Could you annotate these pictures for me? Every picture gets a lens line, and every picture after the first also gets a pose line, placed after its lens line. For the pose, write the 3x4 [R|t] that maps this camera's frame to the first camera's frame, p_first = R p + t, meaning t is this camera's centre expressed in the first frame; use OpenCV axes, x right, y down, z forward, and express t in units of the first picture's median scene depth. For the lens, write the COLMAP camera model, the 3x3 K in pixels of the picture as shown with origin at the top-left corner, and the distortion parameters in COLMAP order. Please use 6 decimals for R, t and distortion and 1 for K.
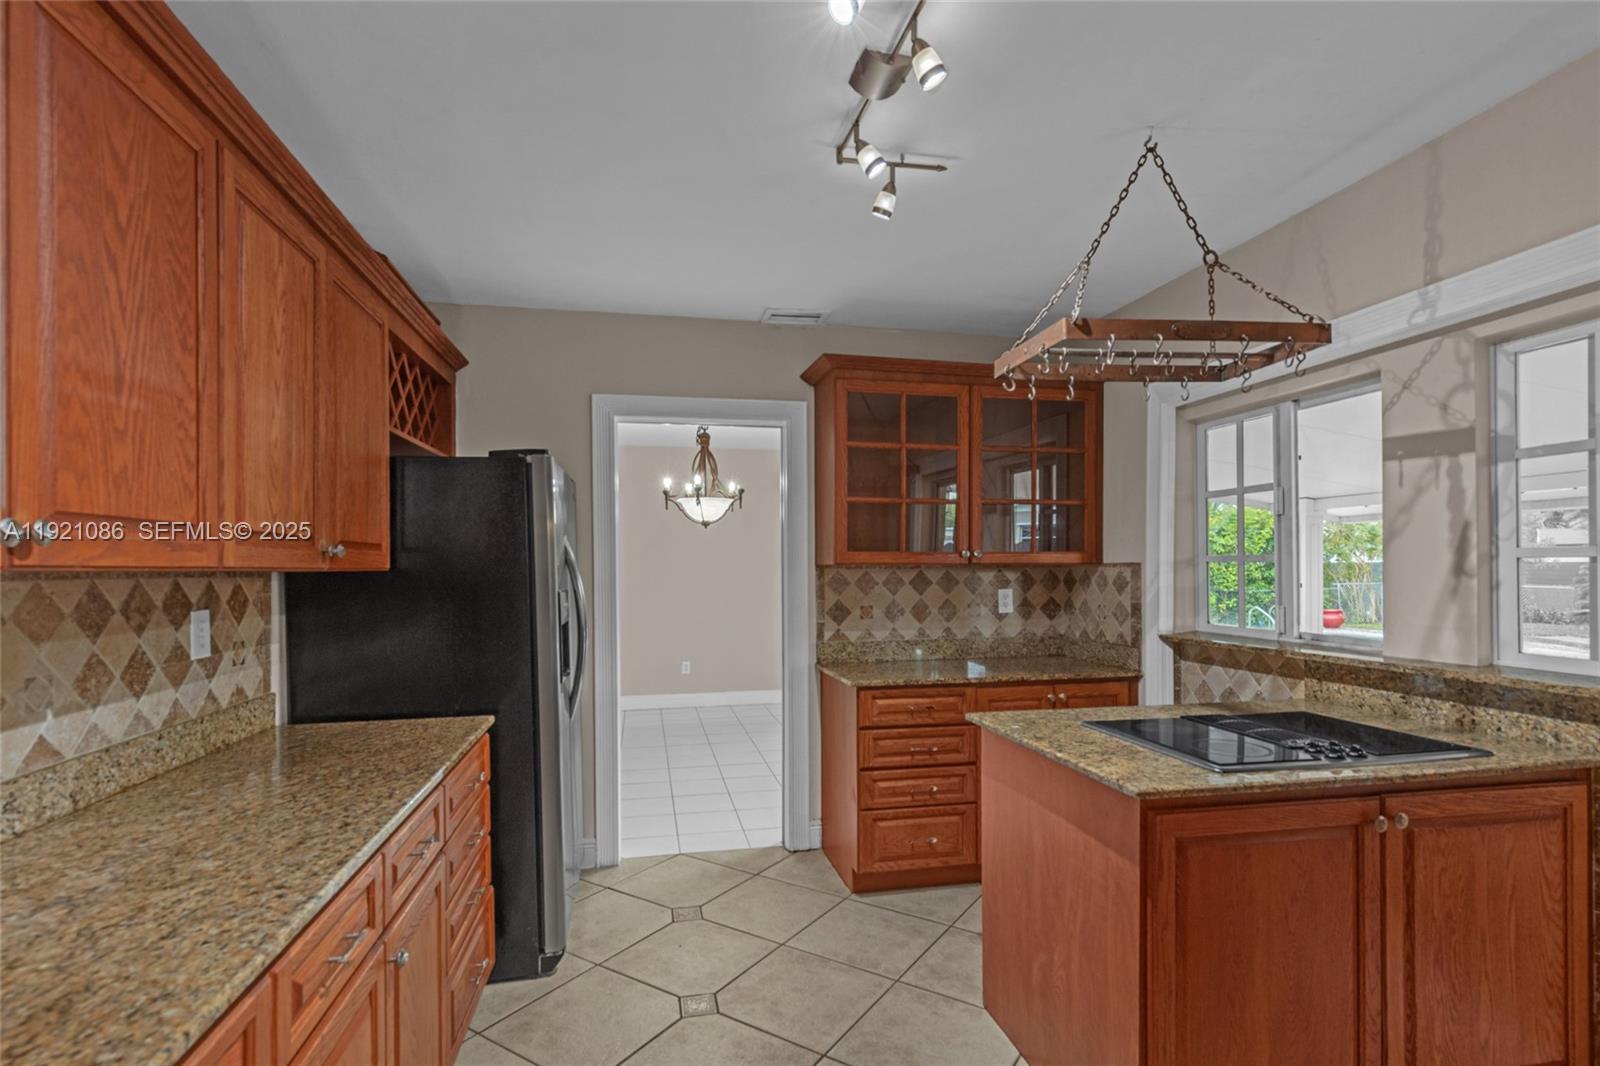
lens RADIAL K [[766.9, 0, 793.6], [0, 766.9, 570.5], [0, 0, 1]] dist [0.003199, 0.000142]
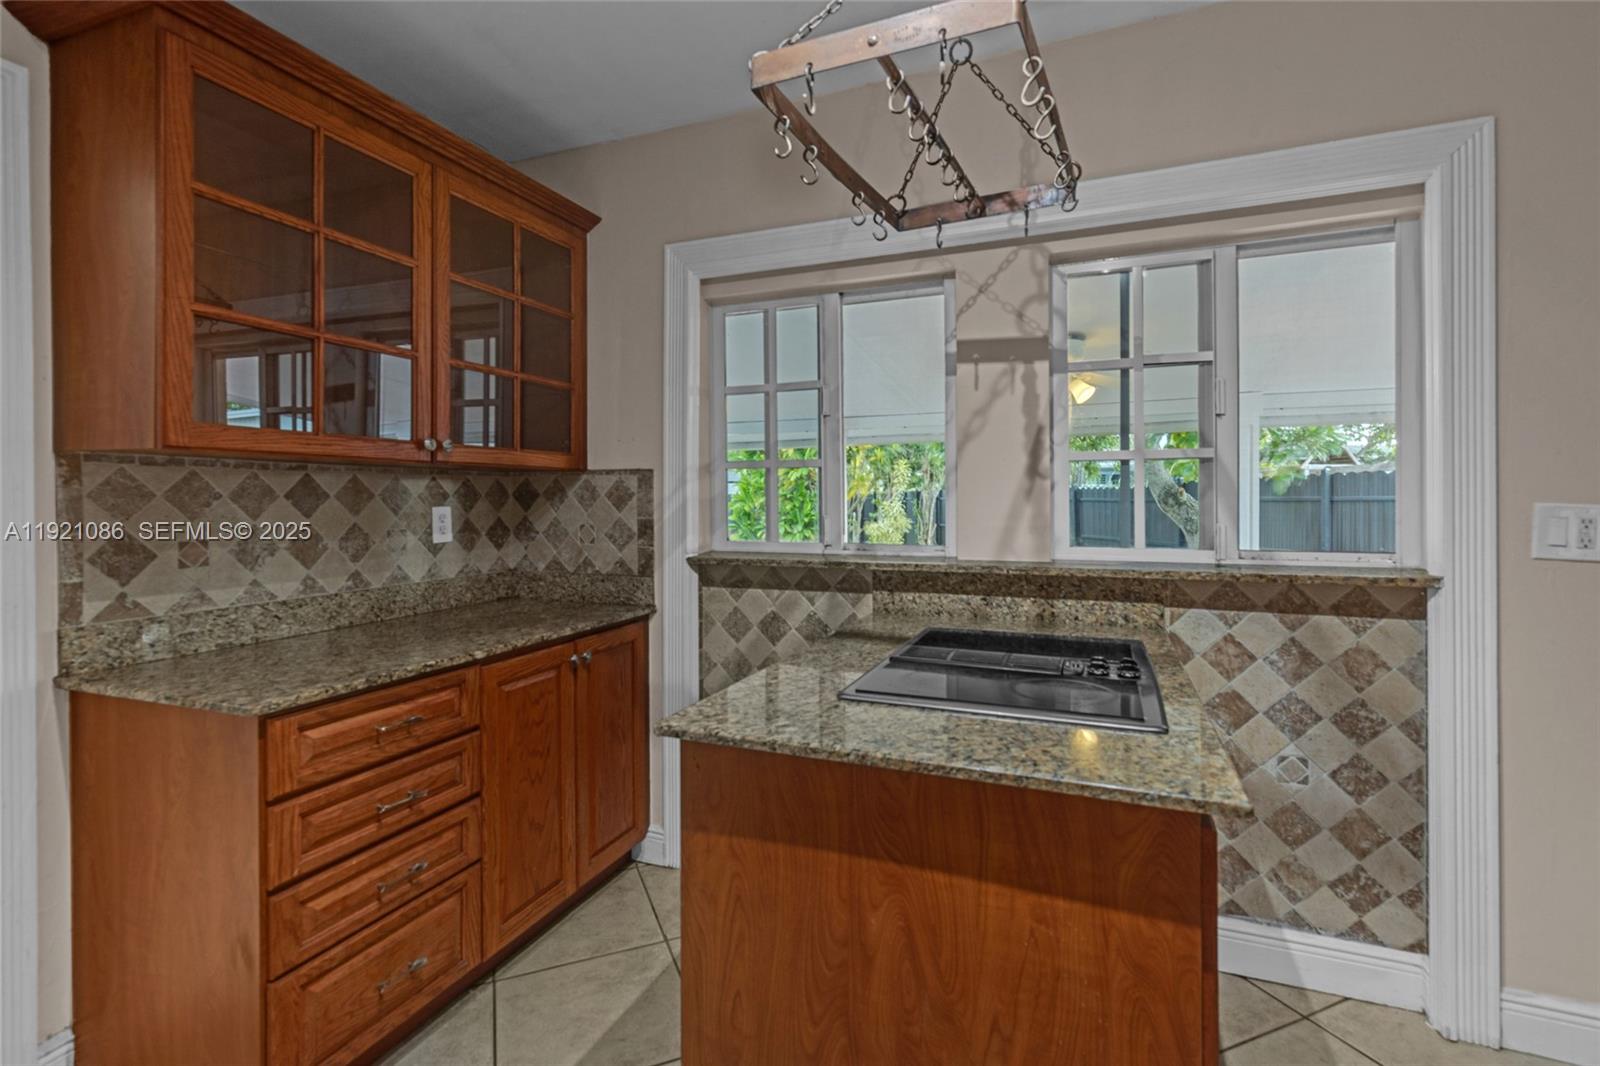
lens RADIAL K [[739.4, 0, 795.5], [0, 739.4, 502.0], [0, 0, 1]] dist [0.005906, 0.000133]
pose [[0.553457, -0.002201, 0.832875, -0.106985], [0.004548, 0.999990, -0.000379, 0.026912], [-0.832866, 0.003998, 0.553461, 0.484250]]
